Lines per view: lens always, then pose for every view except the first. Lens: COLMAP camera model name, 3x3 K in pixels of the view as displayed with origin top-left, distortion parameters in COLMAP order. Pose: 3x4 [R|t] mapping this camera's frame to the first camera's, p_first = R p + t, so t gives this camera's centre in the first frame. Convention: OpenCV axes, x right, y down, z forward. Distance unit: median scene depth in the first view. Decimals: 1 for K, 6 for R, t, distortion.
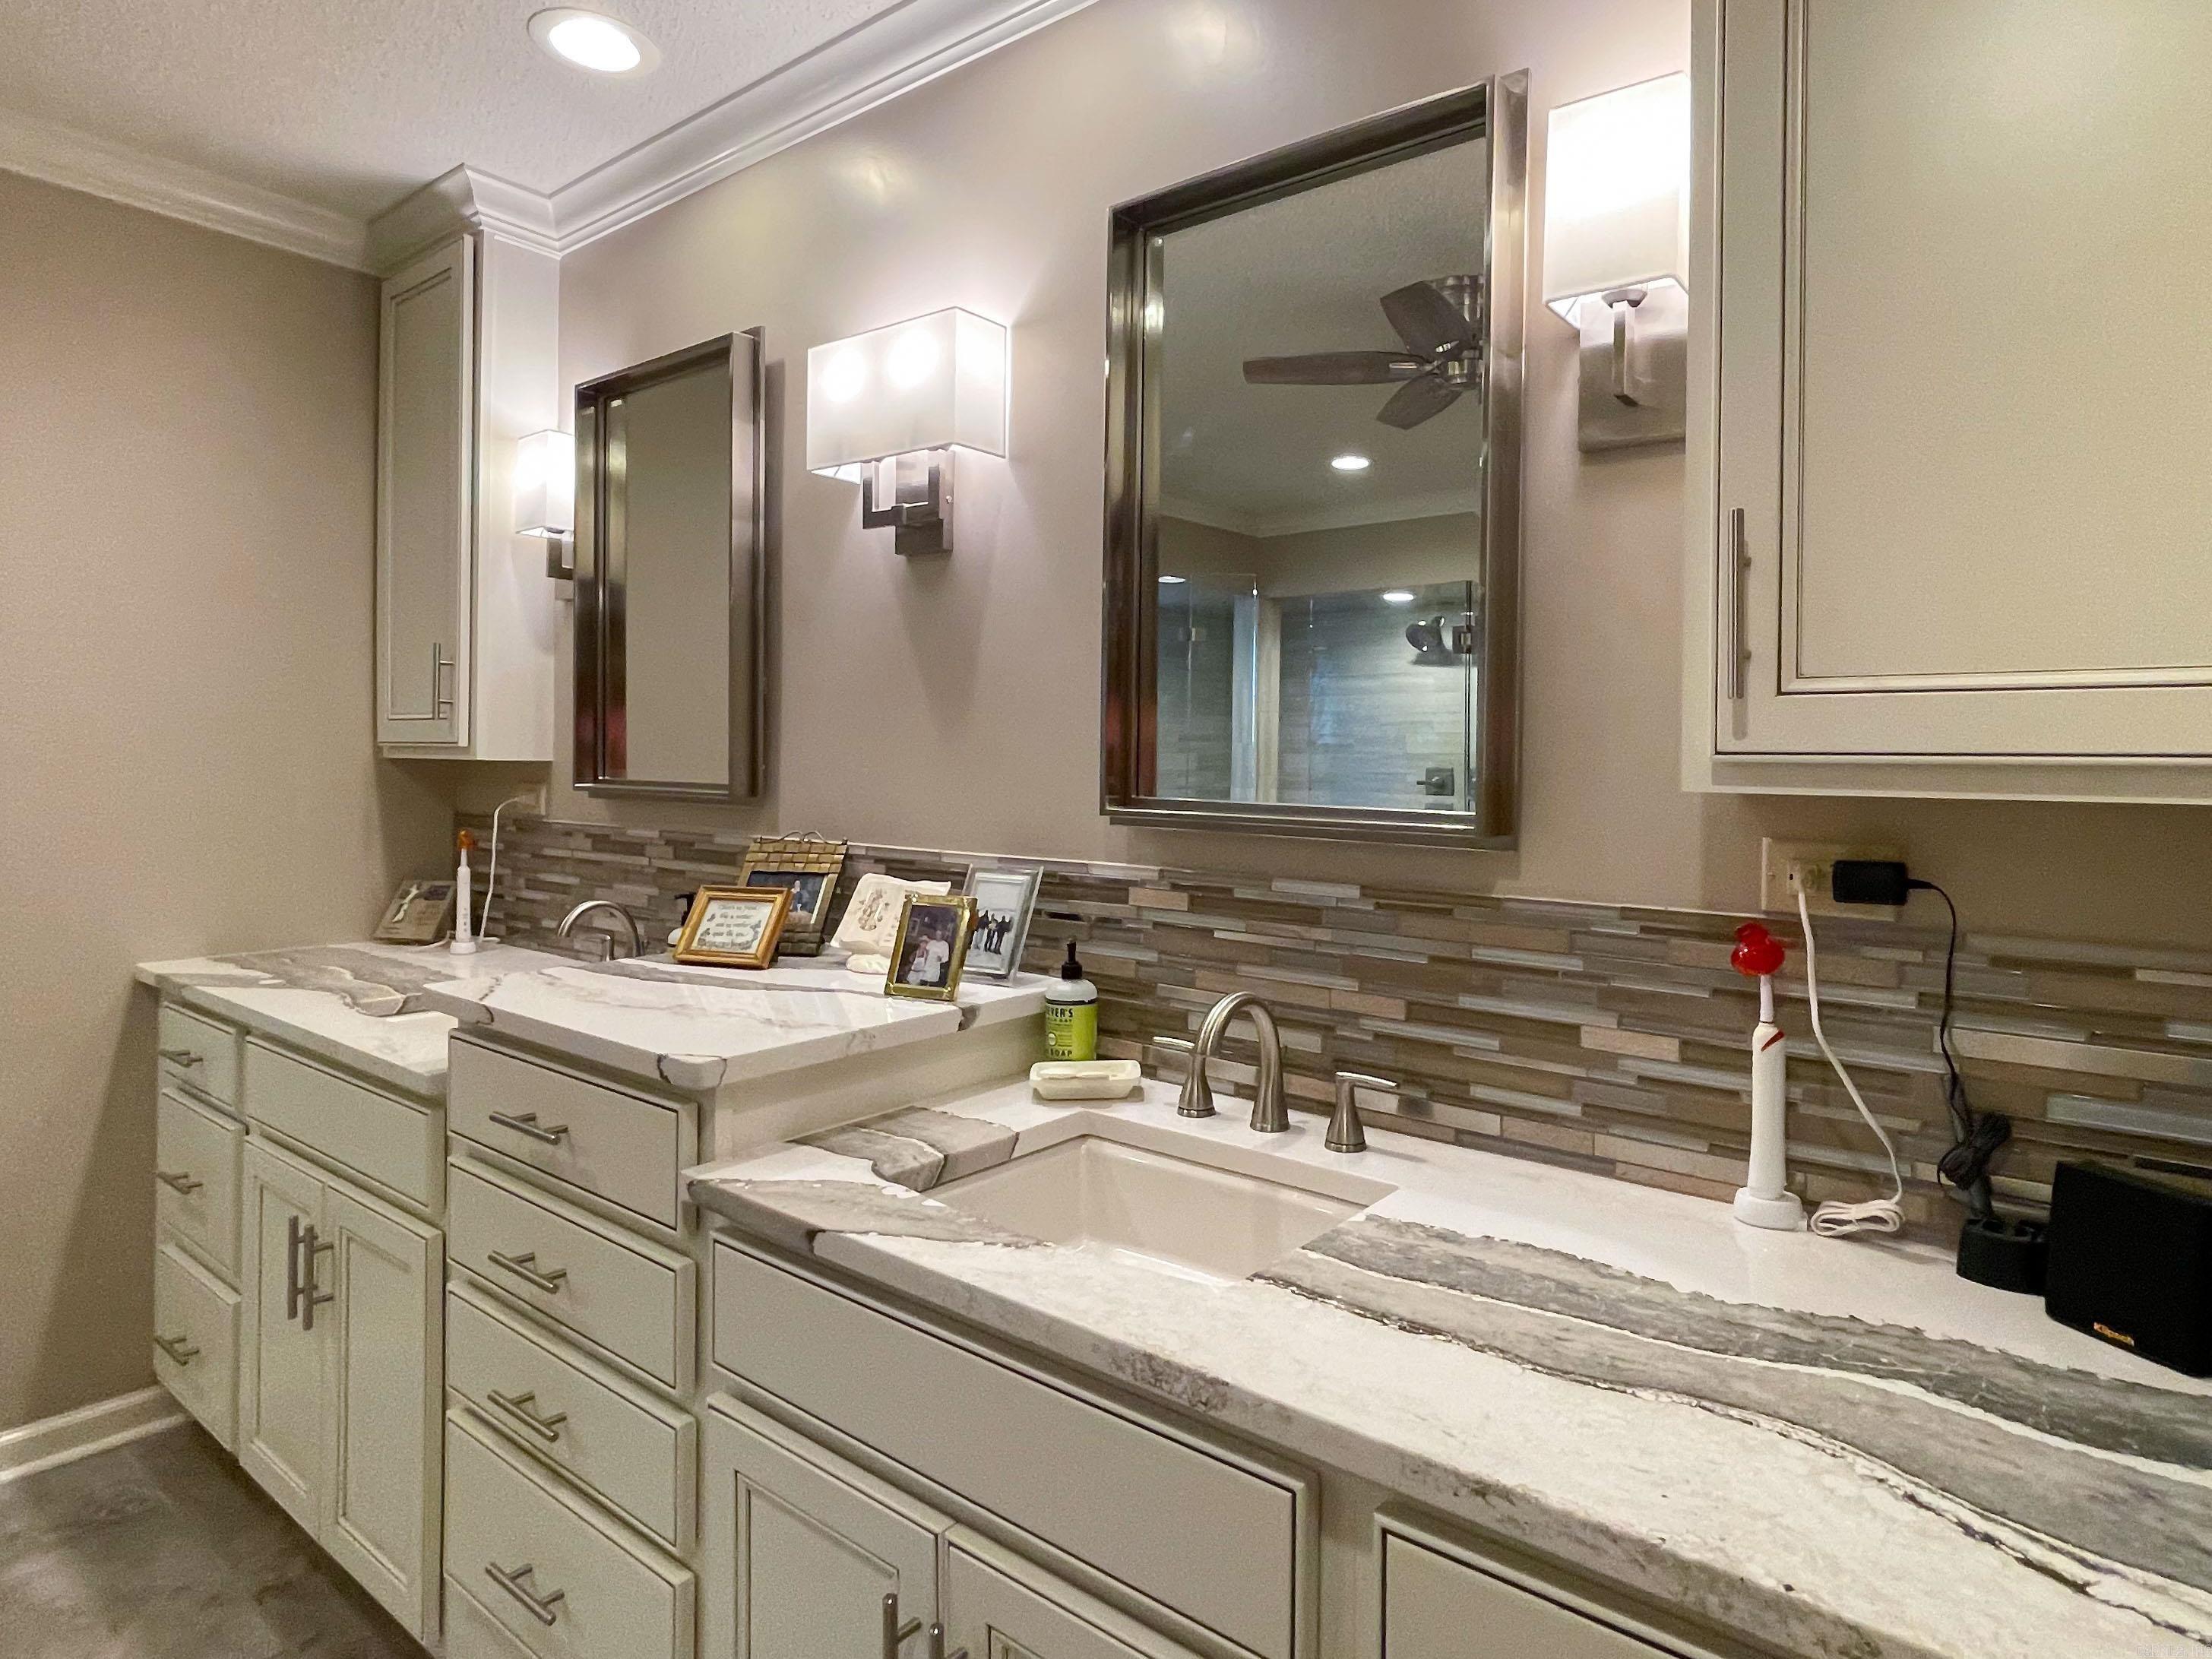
lens RADIAL K [[1247.4, 0, 1223.2], [0, 1247.4, 760.7], [0, 0, 1]] dist [0.000795, -0.001194]
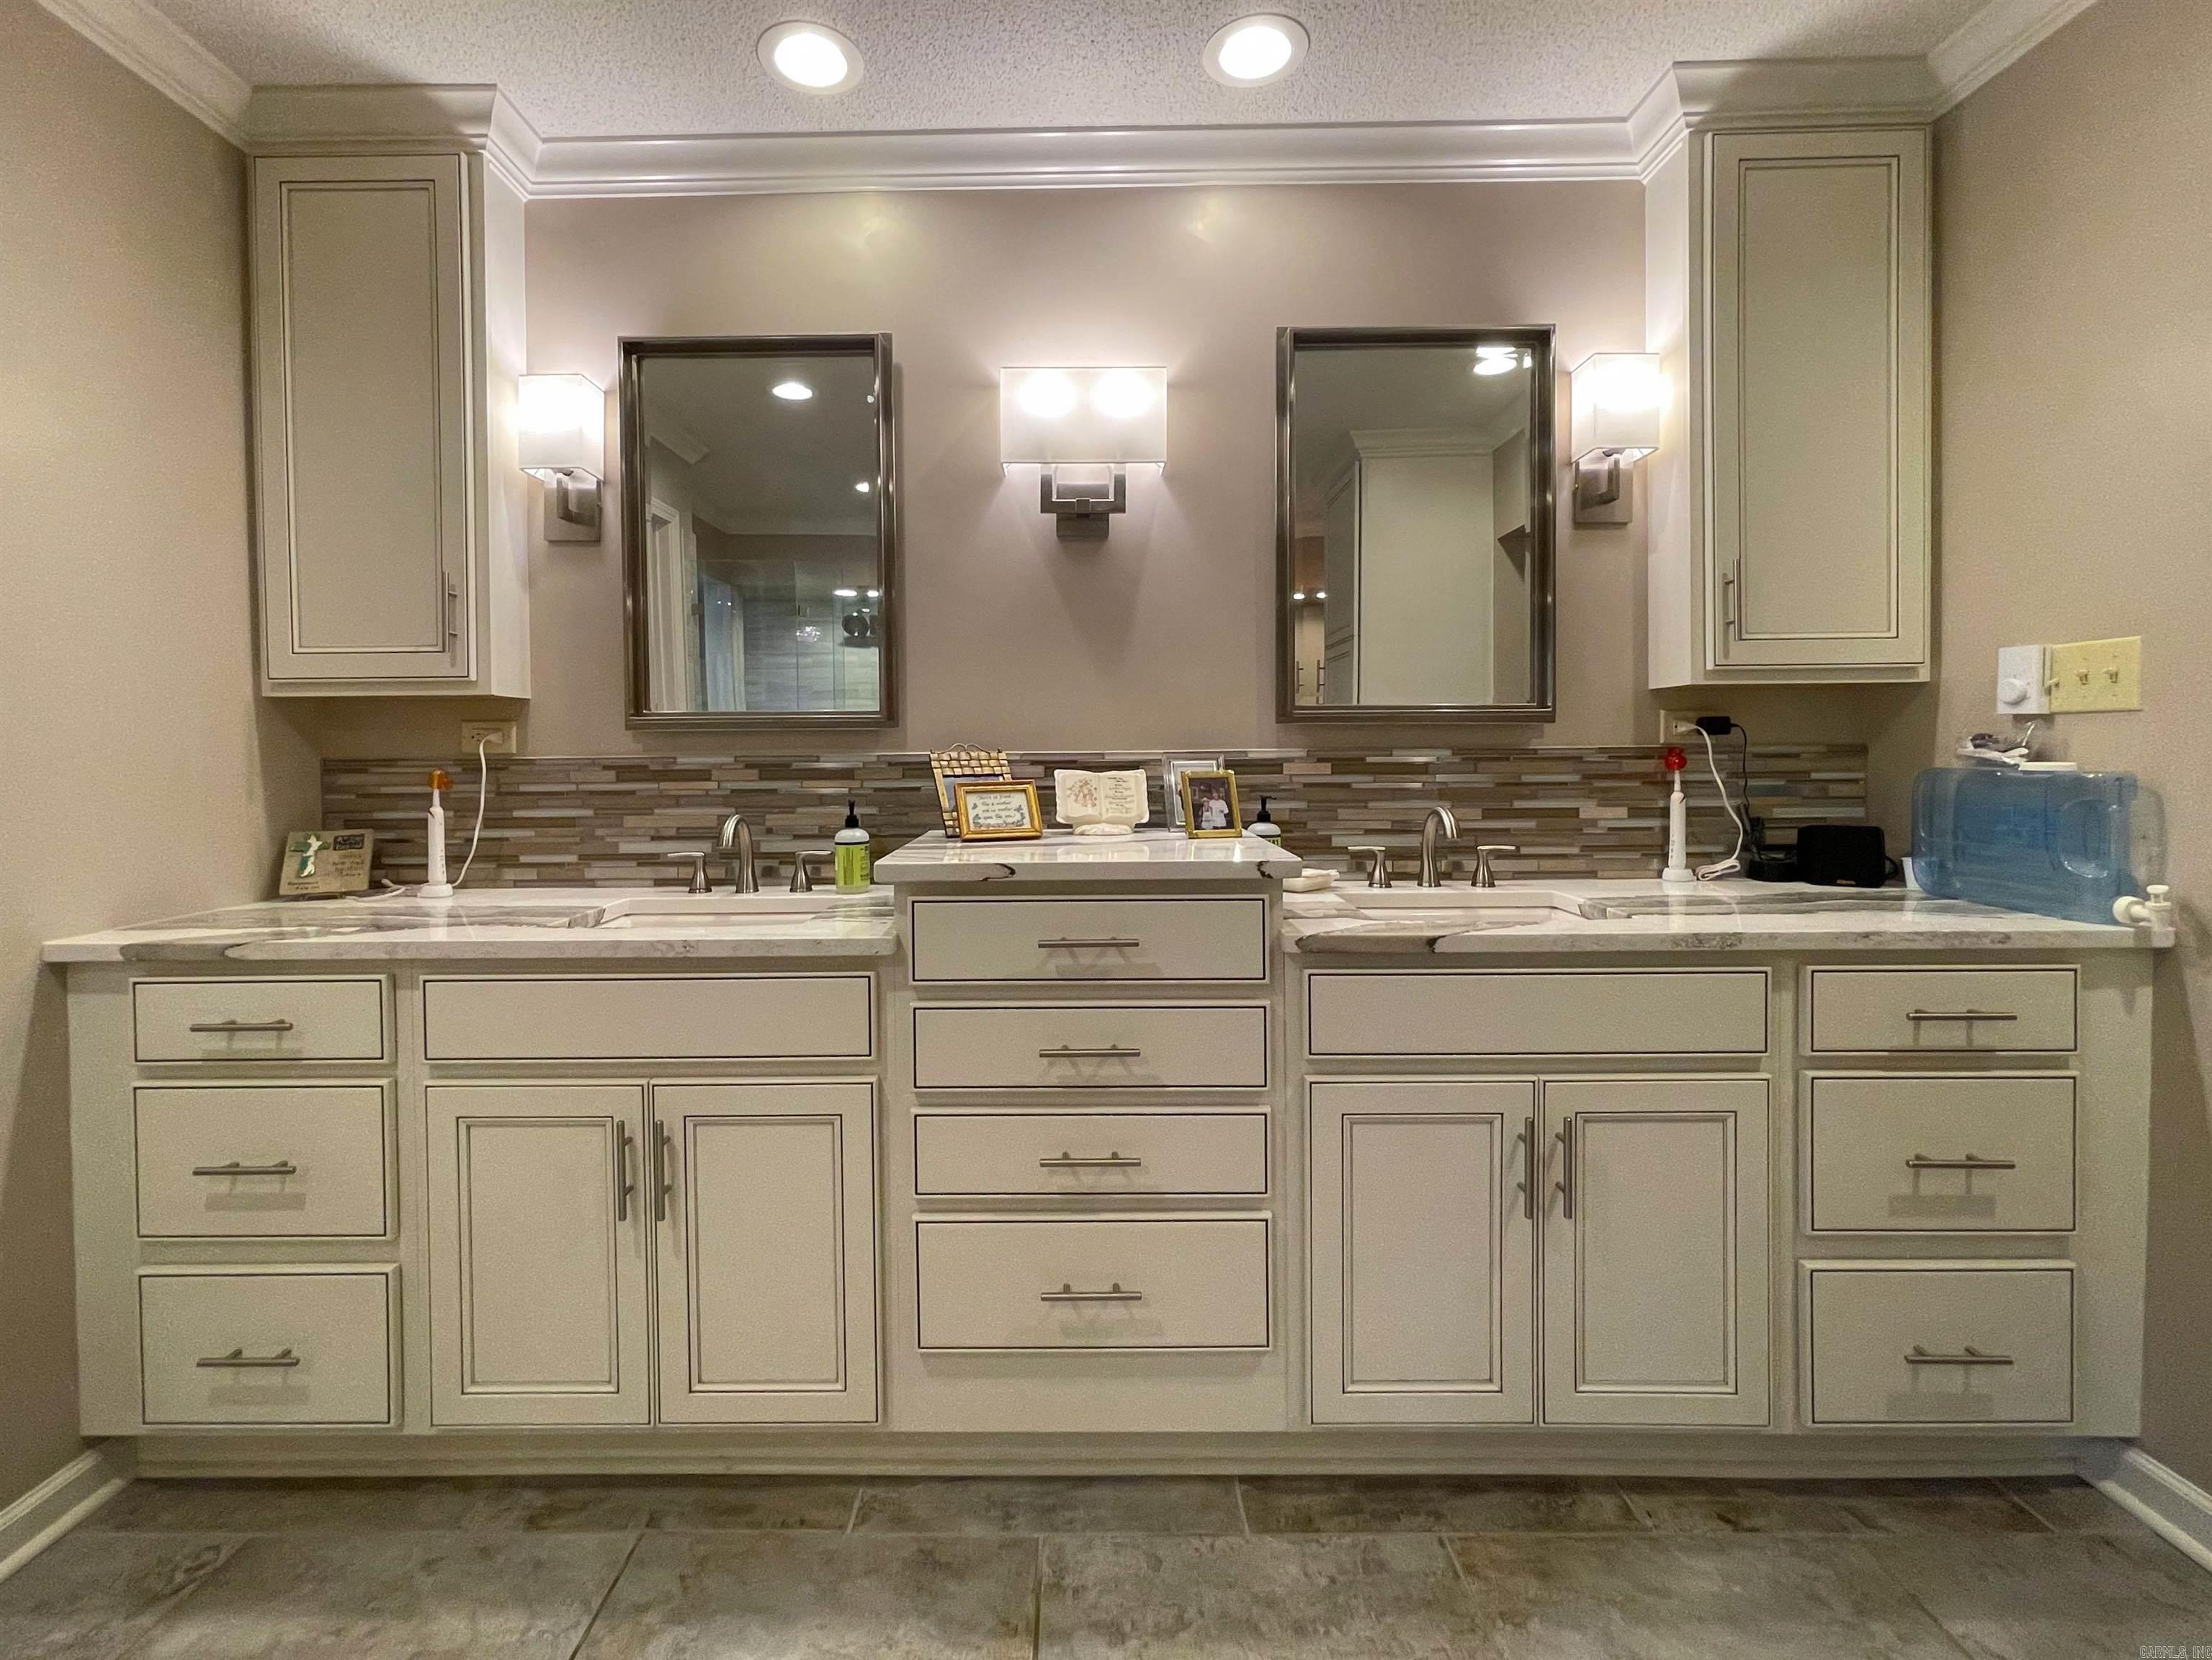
lens RADIAL K [[1009.9, 0, 1098.4], [0, 1009.9, 747.6], [0, 0, 1]] dist [-0.002465, 0.000014]
pose [[0.808644, -0.025977, 0.587725, -1.004958], [0.019971, 0.999661, 0.016706, 0.055355], [-0.587960, -0.001772, 0.808888, 0.104060]]
